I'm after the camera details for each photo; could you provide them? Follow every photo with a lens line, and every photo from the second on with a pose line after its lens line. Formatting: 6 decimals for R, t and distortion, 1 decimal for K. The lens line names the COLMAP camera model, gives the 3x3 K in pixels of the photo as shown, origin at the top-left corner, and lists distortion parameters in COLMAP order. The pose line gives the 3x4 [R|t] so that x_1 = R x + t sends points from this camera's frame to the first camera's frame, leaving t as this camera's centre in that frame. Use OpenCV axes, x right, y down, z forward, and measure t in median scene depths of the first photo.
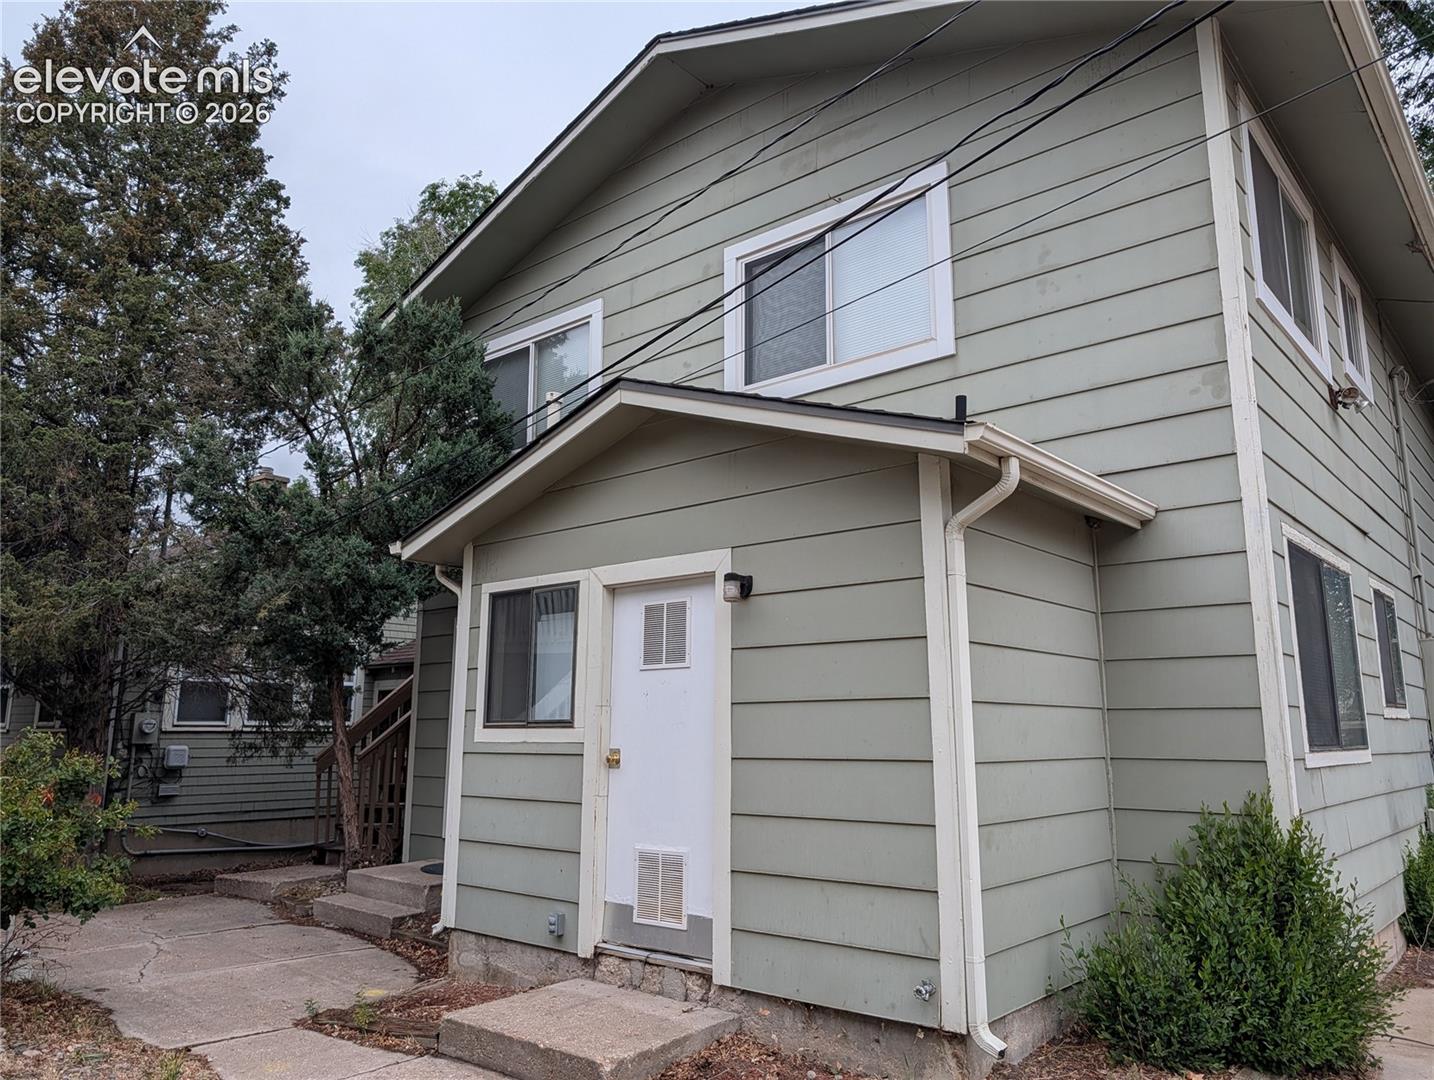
lens RADIAL K [[1035.0, 0, 719.1], [0, 1035.0, 534.7], [0, 0, 1]] dist [0.028133, -0.028874]
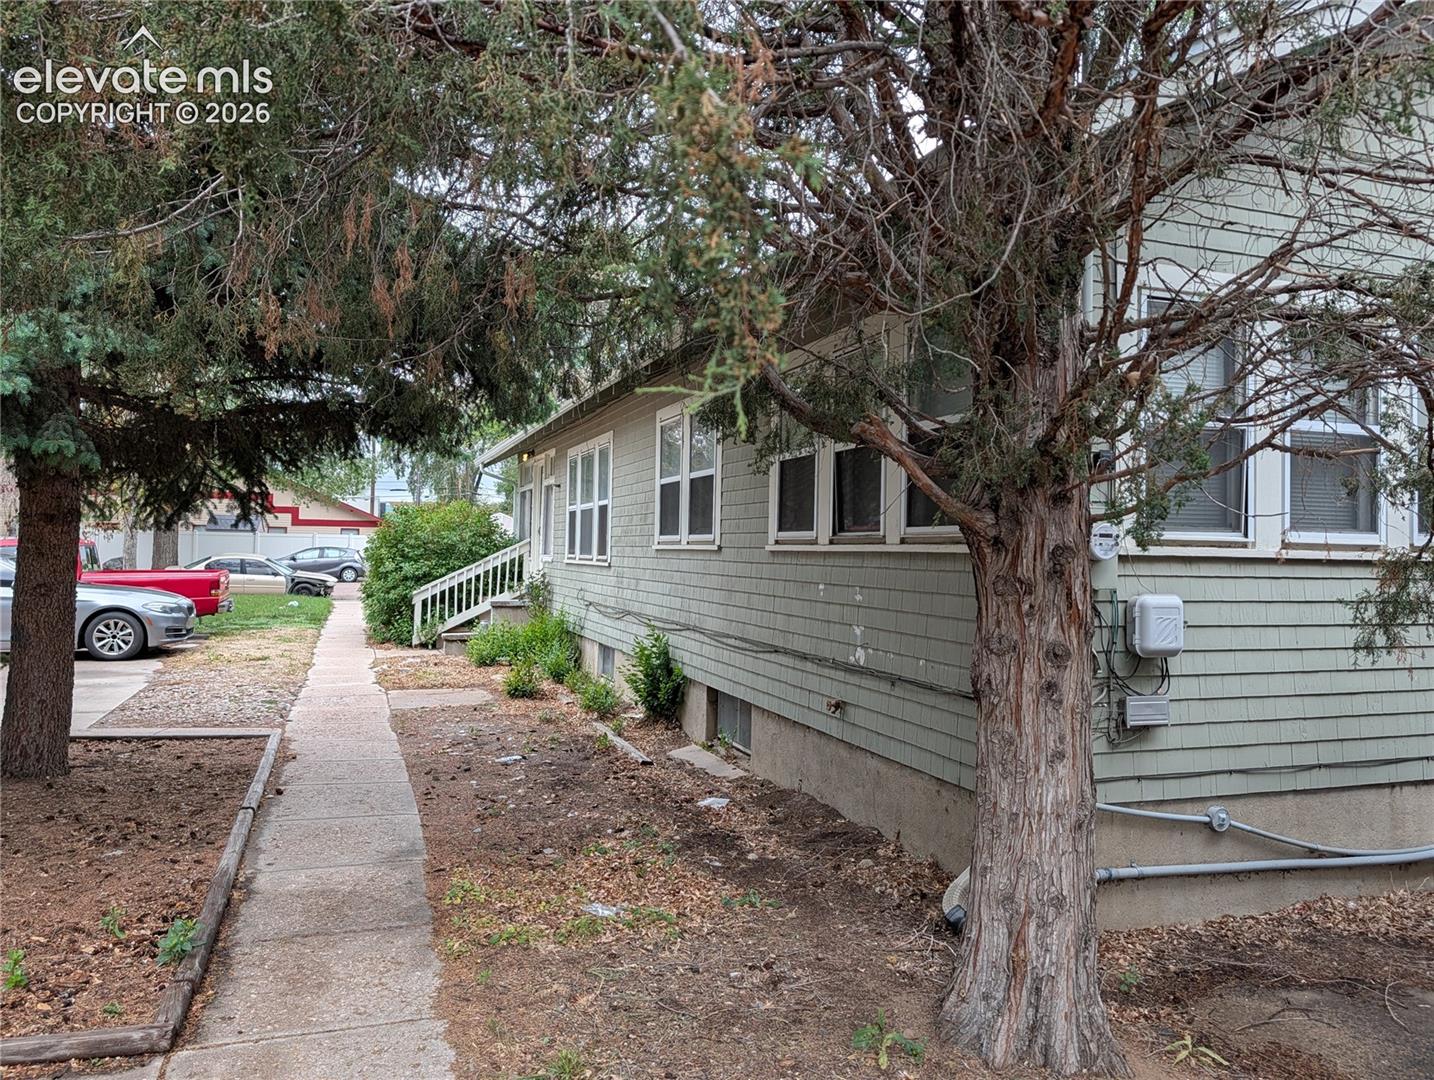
lens RADIAL K [[1035.0, 0, 719.1], [0, 1035.0, 536.9], [0, 0, 1]] dist [0.028133, -0.028874]
pose [[0.864779, 0.008534, -0.502079, -0.653132], [0.076978, 0.985785, 0.149342, 0.160950], [0.496217, -0.167796, 0.851829, 0.853938]]
